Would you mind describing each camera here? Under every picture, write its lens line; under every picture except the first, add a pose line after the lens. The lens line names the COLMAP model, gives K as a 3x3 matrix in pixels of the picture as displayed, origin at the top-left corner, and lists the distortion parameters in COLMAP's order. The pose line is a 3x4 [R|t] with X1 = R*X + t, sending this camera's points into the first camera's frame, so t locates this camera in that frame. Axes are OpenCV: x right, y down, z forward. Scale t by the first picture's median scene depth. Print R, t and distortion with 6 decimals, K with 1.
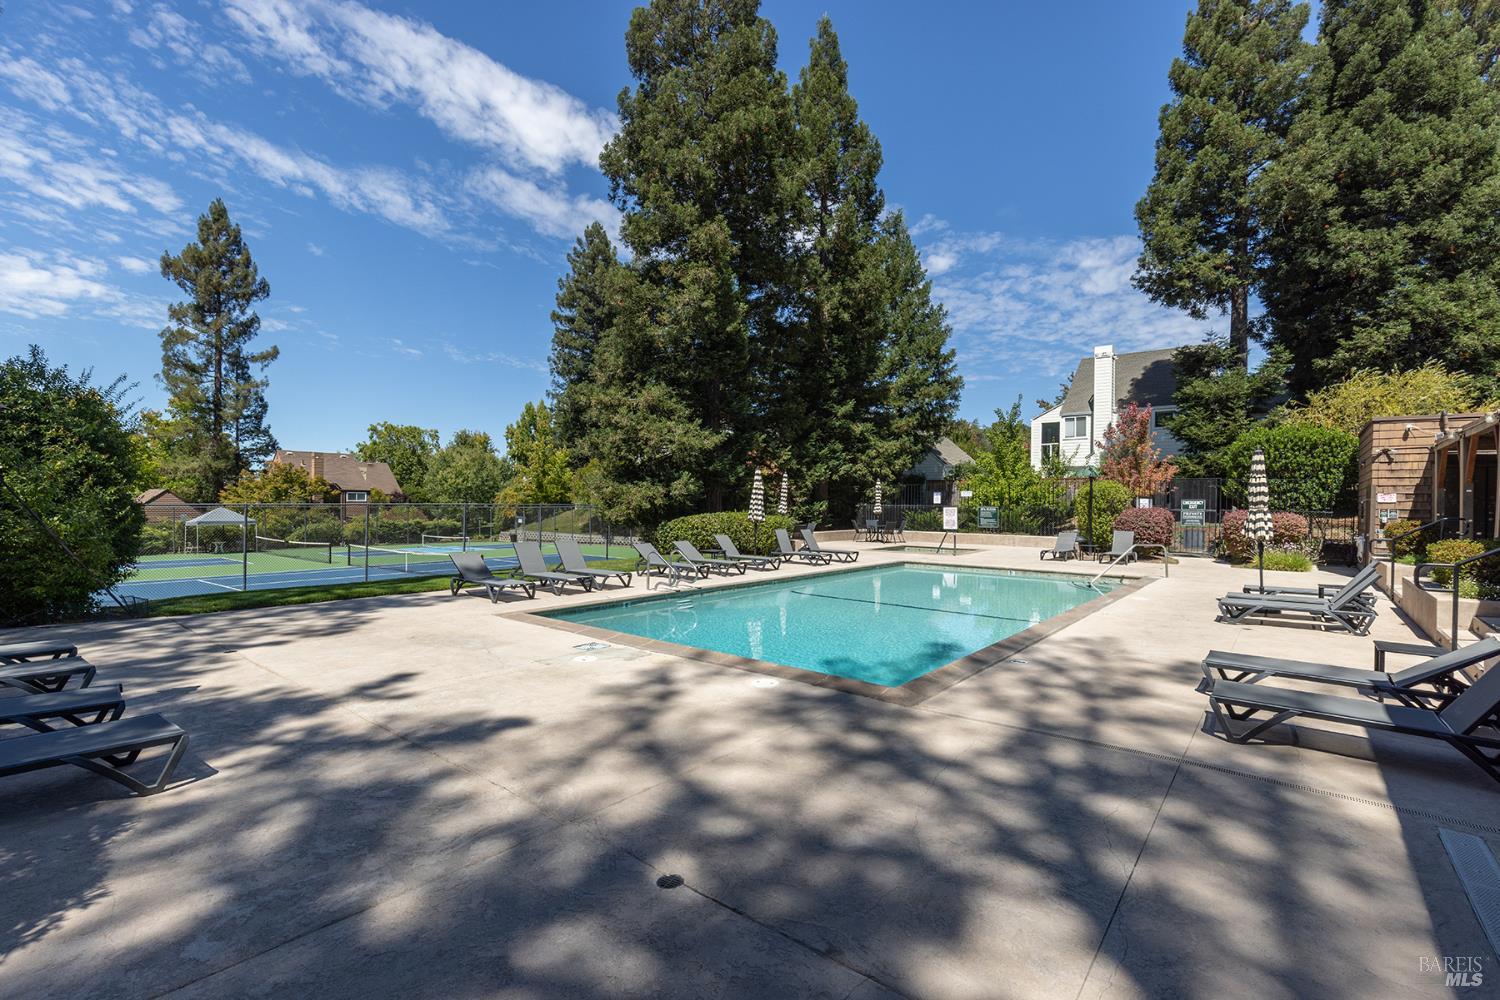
lens RADIAL K [[668.6, 0, 750.6], [0, 668.6, 497.1], [0, 0, 1]] dist [0.003305, 0.001533]
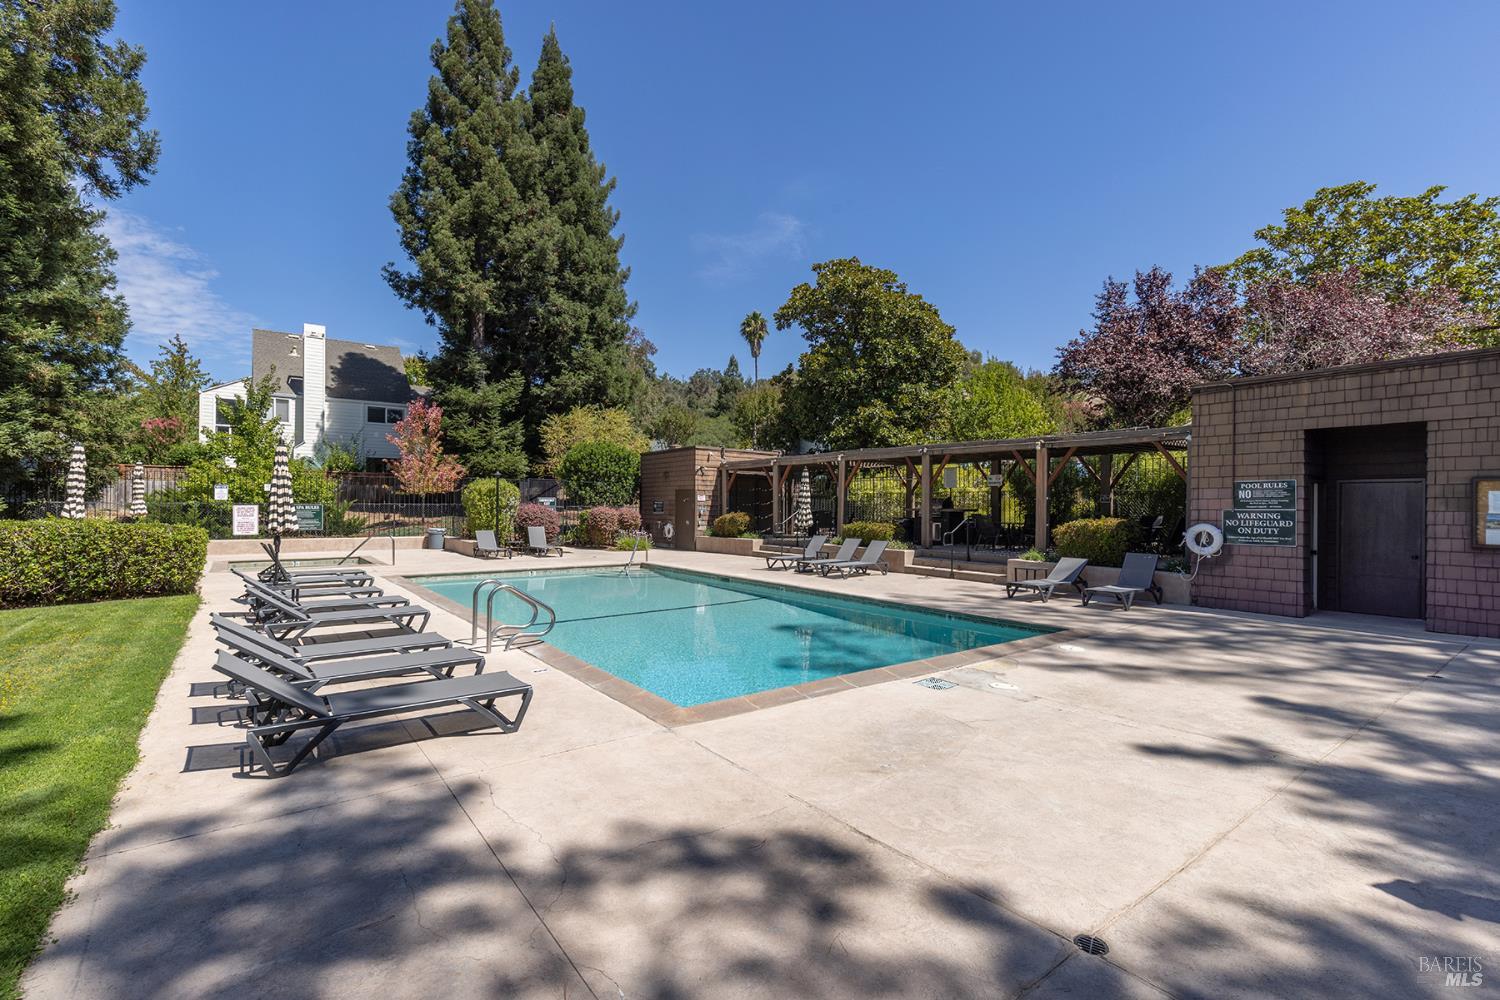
lens RADIAL K [[668.6, 0, 752.2], [0, 668.6, 507.4], [0, 0, 1]] dist [0.003305, 0.001533]
pose [[0.235772, -0.012895, 0.971723, -0.293050], [-0.013363, 0.999774, 0.016509, -0.001954], [-0.971717, -0.016878, 0.235546, 0.275877]]
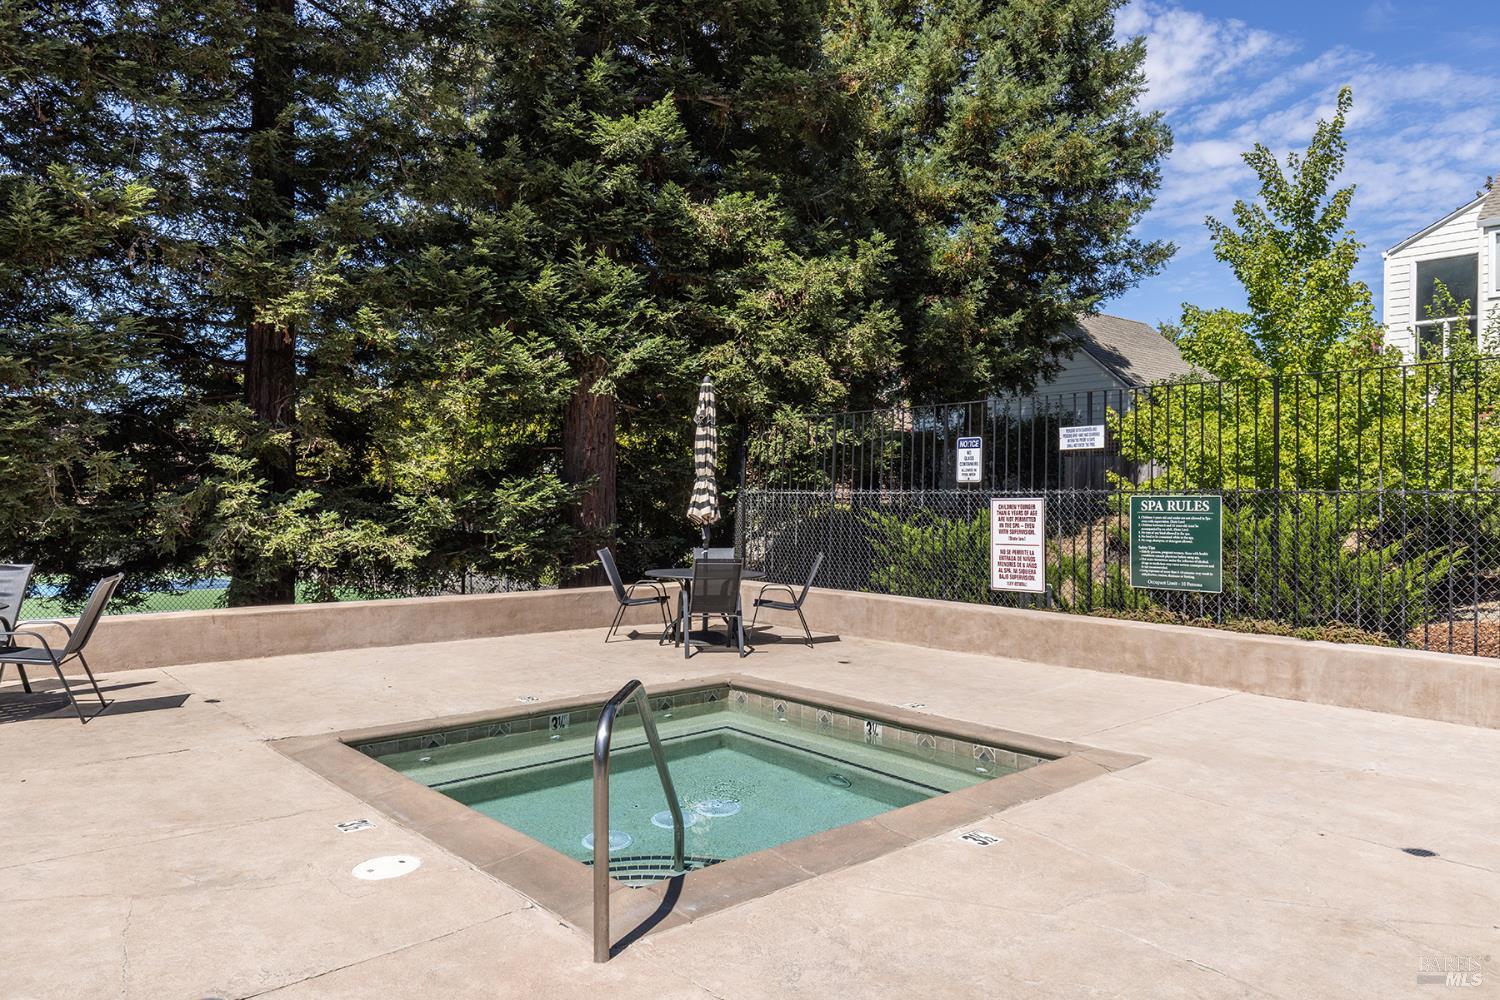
lens RADIAL K [[1026.6, 0, 751.8], [0, 1026.6, 498.8], [0, 0, 1]] dist [-0.005607, 0.000057]
pose [[0.988057, -0.001085, -0.154084, 0.261495], [0.002147, 0.999975, 0.006728, 0.013048], [0.154073, -0.006978, 0.988035, 0.627571]]
